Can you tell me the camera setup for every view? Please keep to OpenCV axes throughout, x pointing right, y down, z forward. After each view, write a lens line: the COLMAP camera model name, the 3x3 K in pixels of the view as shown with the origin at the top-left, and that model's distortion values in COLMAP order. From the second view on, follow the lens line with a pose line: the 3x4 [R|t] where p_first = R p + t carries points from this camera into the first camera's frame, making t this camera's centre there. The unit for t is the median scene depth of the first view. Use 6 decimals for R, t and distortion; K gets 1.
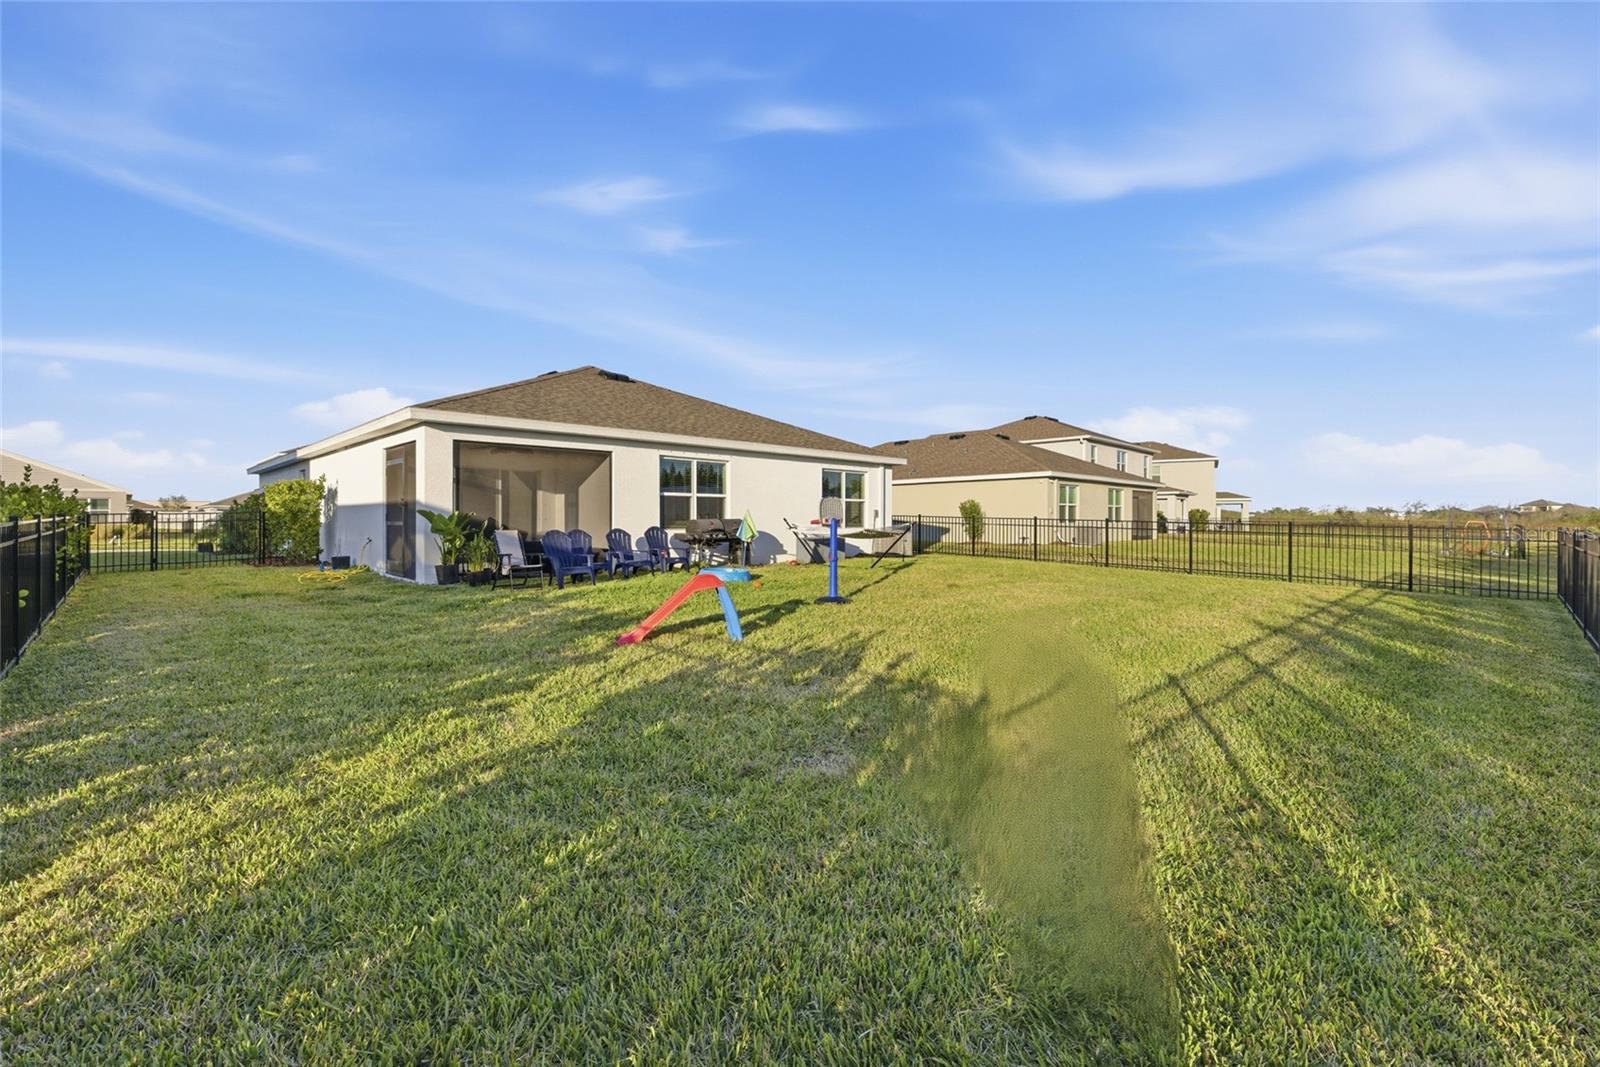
lens RADIAL K [[663.8, 0, 799.6], [0, 663.8, 525.3], [0, 0, 1]] dist [0.001738, 0.000001]
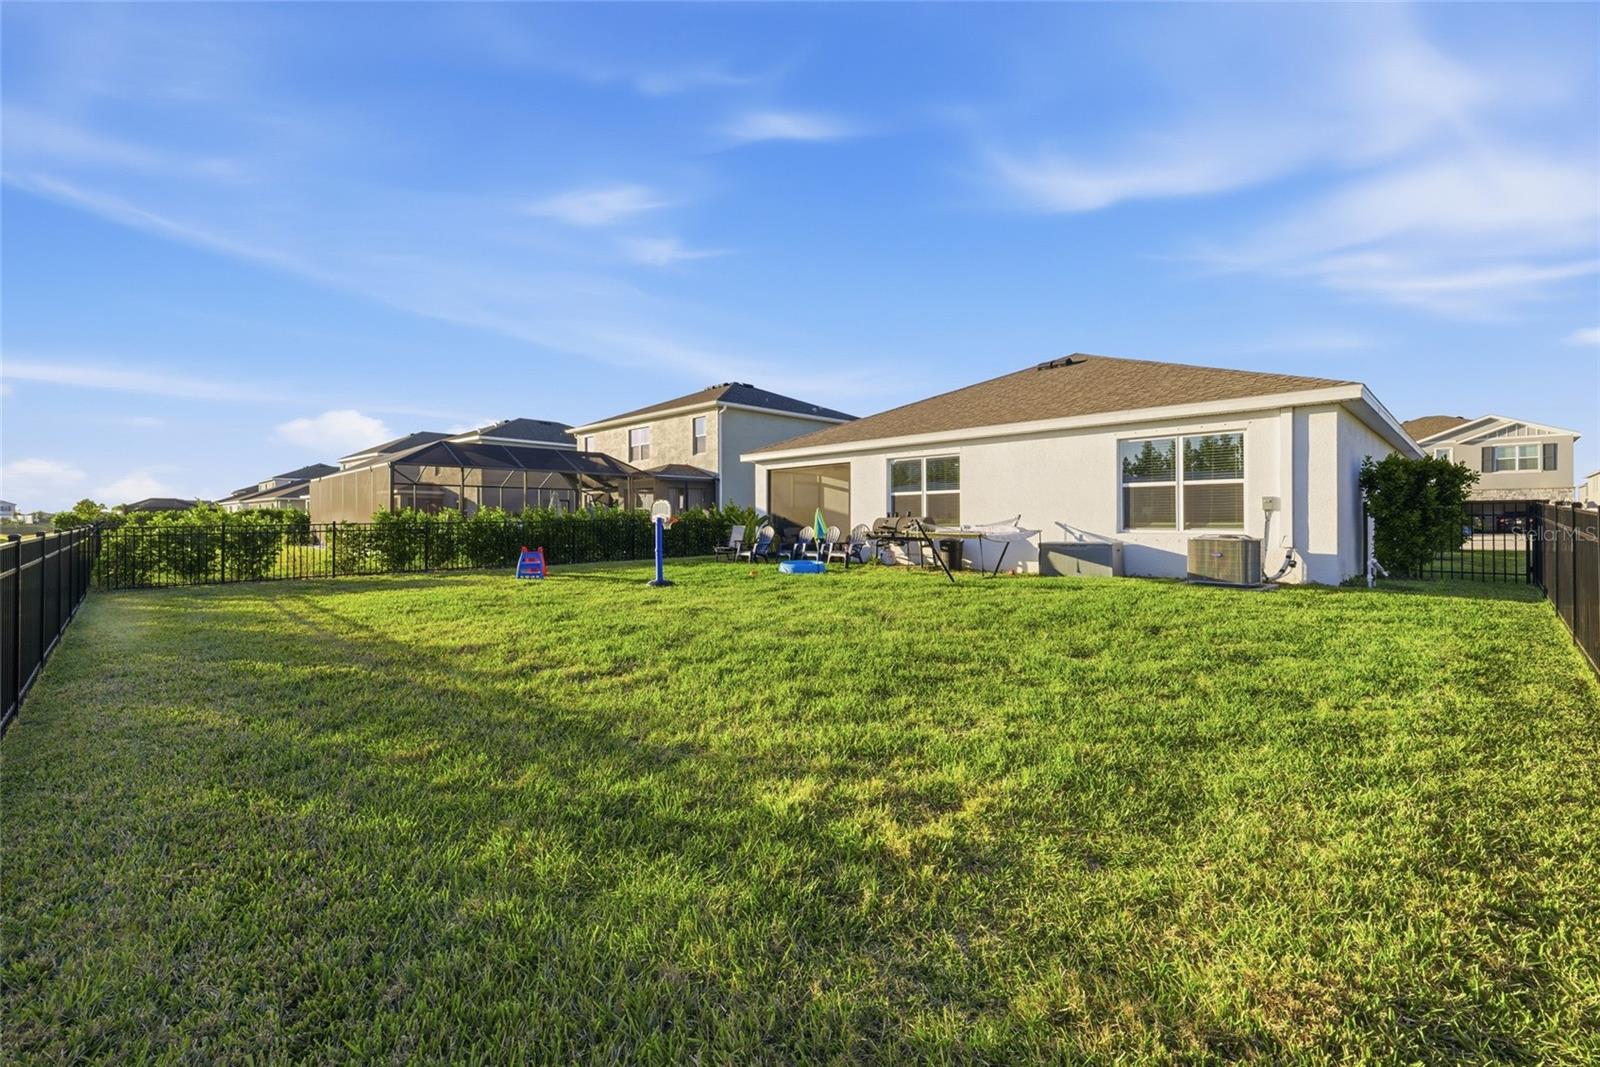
lens RADIAL K [[668.5, 0, 794.5], [0, 668.5, 534.0], [0, 0, 1]] dist [0.000435, 0.000254]
pose [[-0.011748, 0.021514, -0.999700, 0.848038], [-0.004841, 0.999756, 0.021572, -0.004604], [0.999919, 0.005093, -0.011641, 0.818464]]
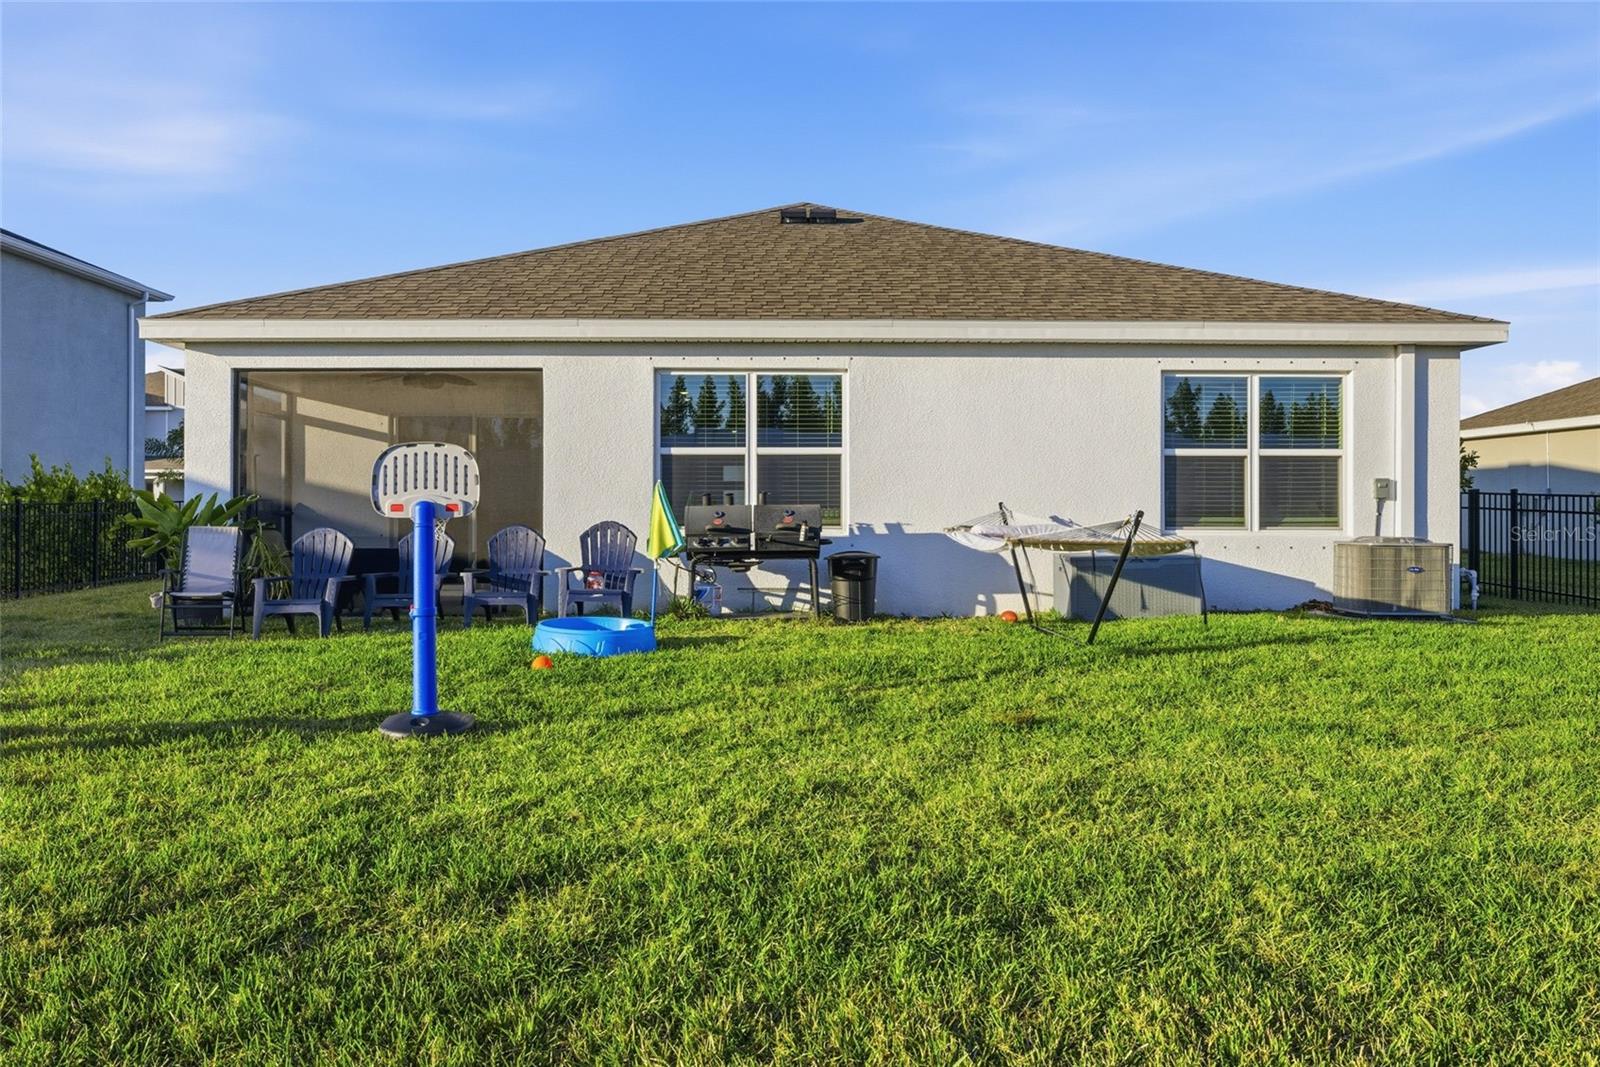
lens RADIAL K [[1248.3, 0, 800.0], [0, 1248.3, 533.5], [0, 0, 1]] dist [0.000319, 0.000149]
pose [[0.728400, 0.013735, -0.685014, 0.443889], [-0.006348, 0.999891, 0.013298, -0.001536], [0.685122, -0.005338, 0.728408, 0.408405]]
